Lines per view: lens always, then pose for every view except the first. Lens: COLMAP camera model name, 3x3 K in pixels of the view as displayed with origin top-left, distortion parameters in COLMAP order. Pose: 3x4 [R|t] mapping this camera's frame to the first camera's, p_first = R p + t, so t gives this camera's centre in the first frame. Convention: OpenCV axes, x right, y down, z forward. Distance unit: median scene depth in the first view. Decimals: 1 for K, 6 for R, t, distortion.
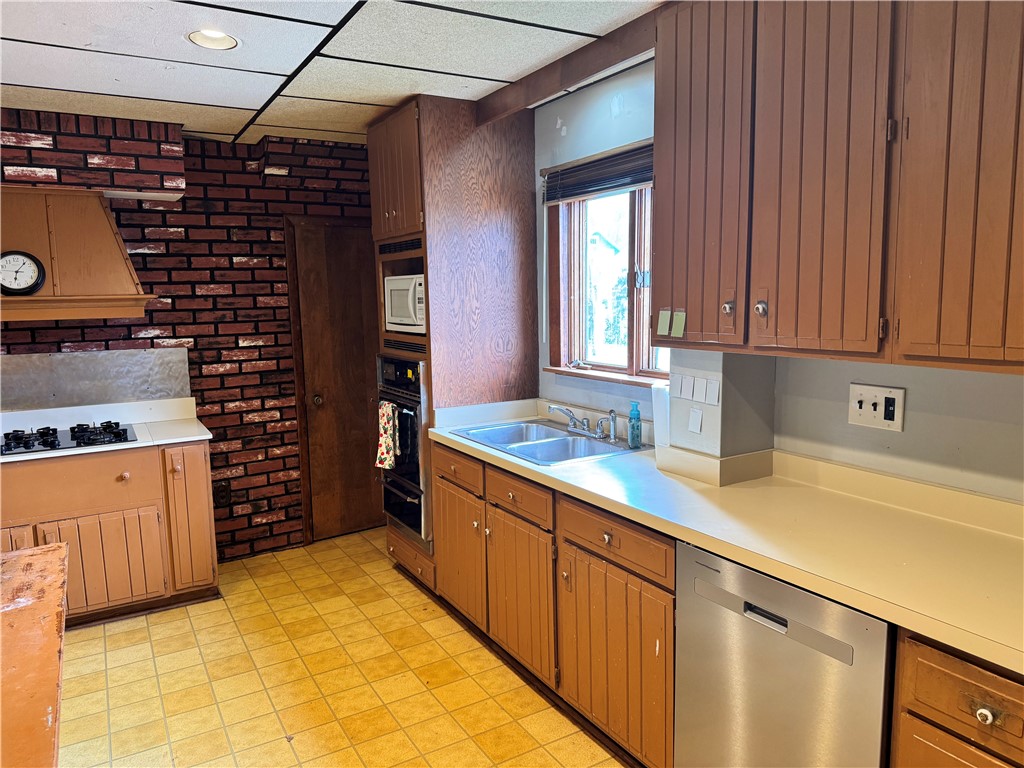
lens RADIAL K [[713.8, 0, 515.9], [0, 713.8, 386.3], [0, 0, 1]] dist [0.014174, -0.027415]
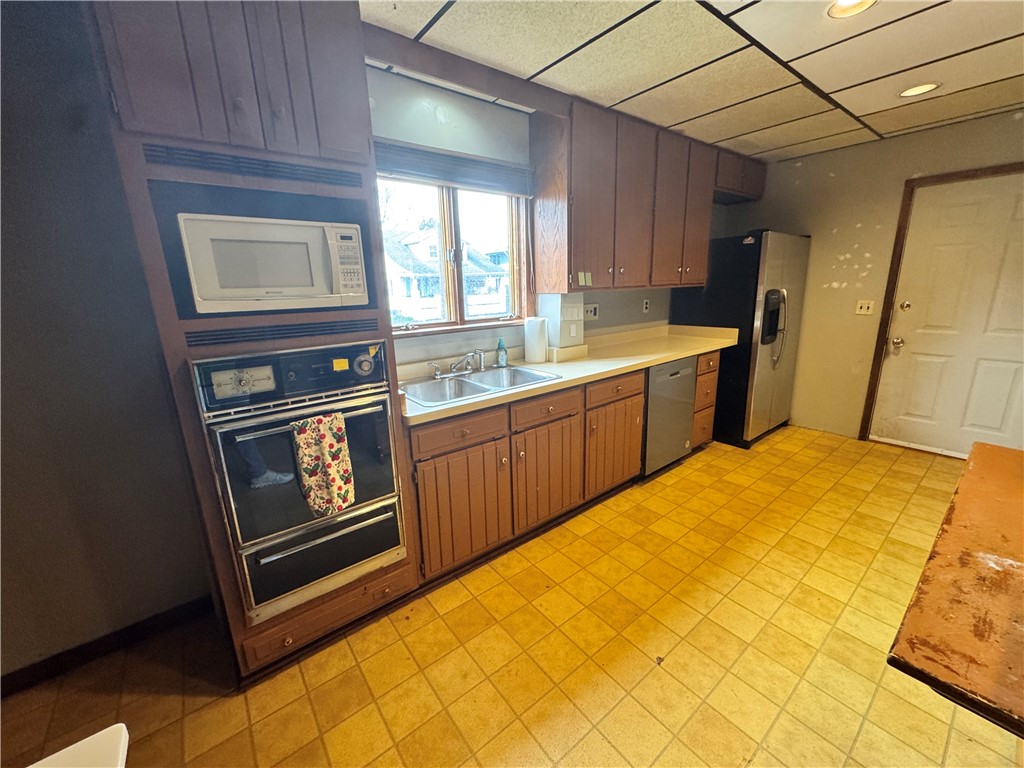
lens RADIAL K [[407.4, 0, 508.9], [0, 407.4, 386.4], [0, 0, 1]] dist [-0.003687, 0.000181]
pose [[-0.124036, -0.222569, 0.966994, -0.678338], [0.160850, 0.957121, 0.240929, -0.082713], [-0.979154, 0.185425, -0.082917, 1.020772]]
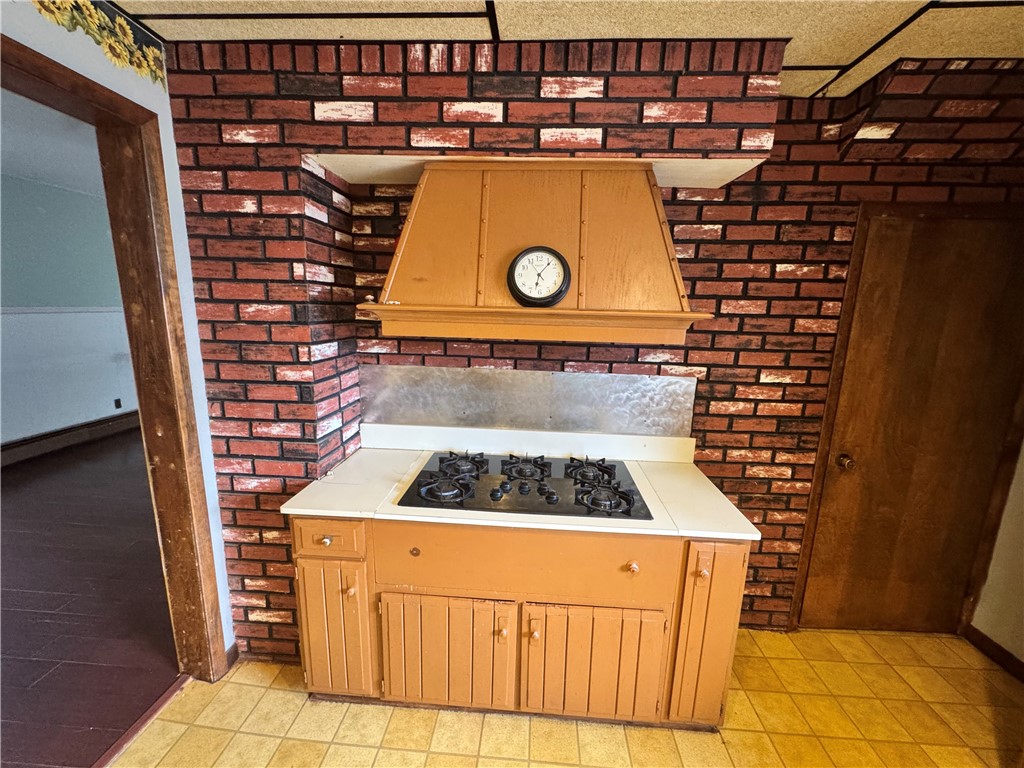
lens RADIAL K [[407.4, 0, 513.7], [0, 407.4, 383.6], [0, 0, 1]] dist [-0.003687, 0.000181]
pose [[0.821912, 0.145271, -0.550778, -0.377989], [-0.113413, 0.989308, 0.091693, -0.067085], [0.558209, -0.012898, 0.829600, 0.506482]]
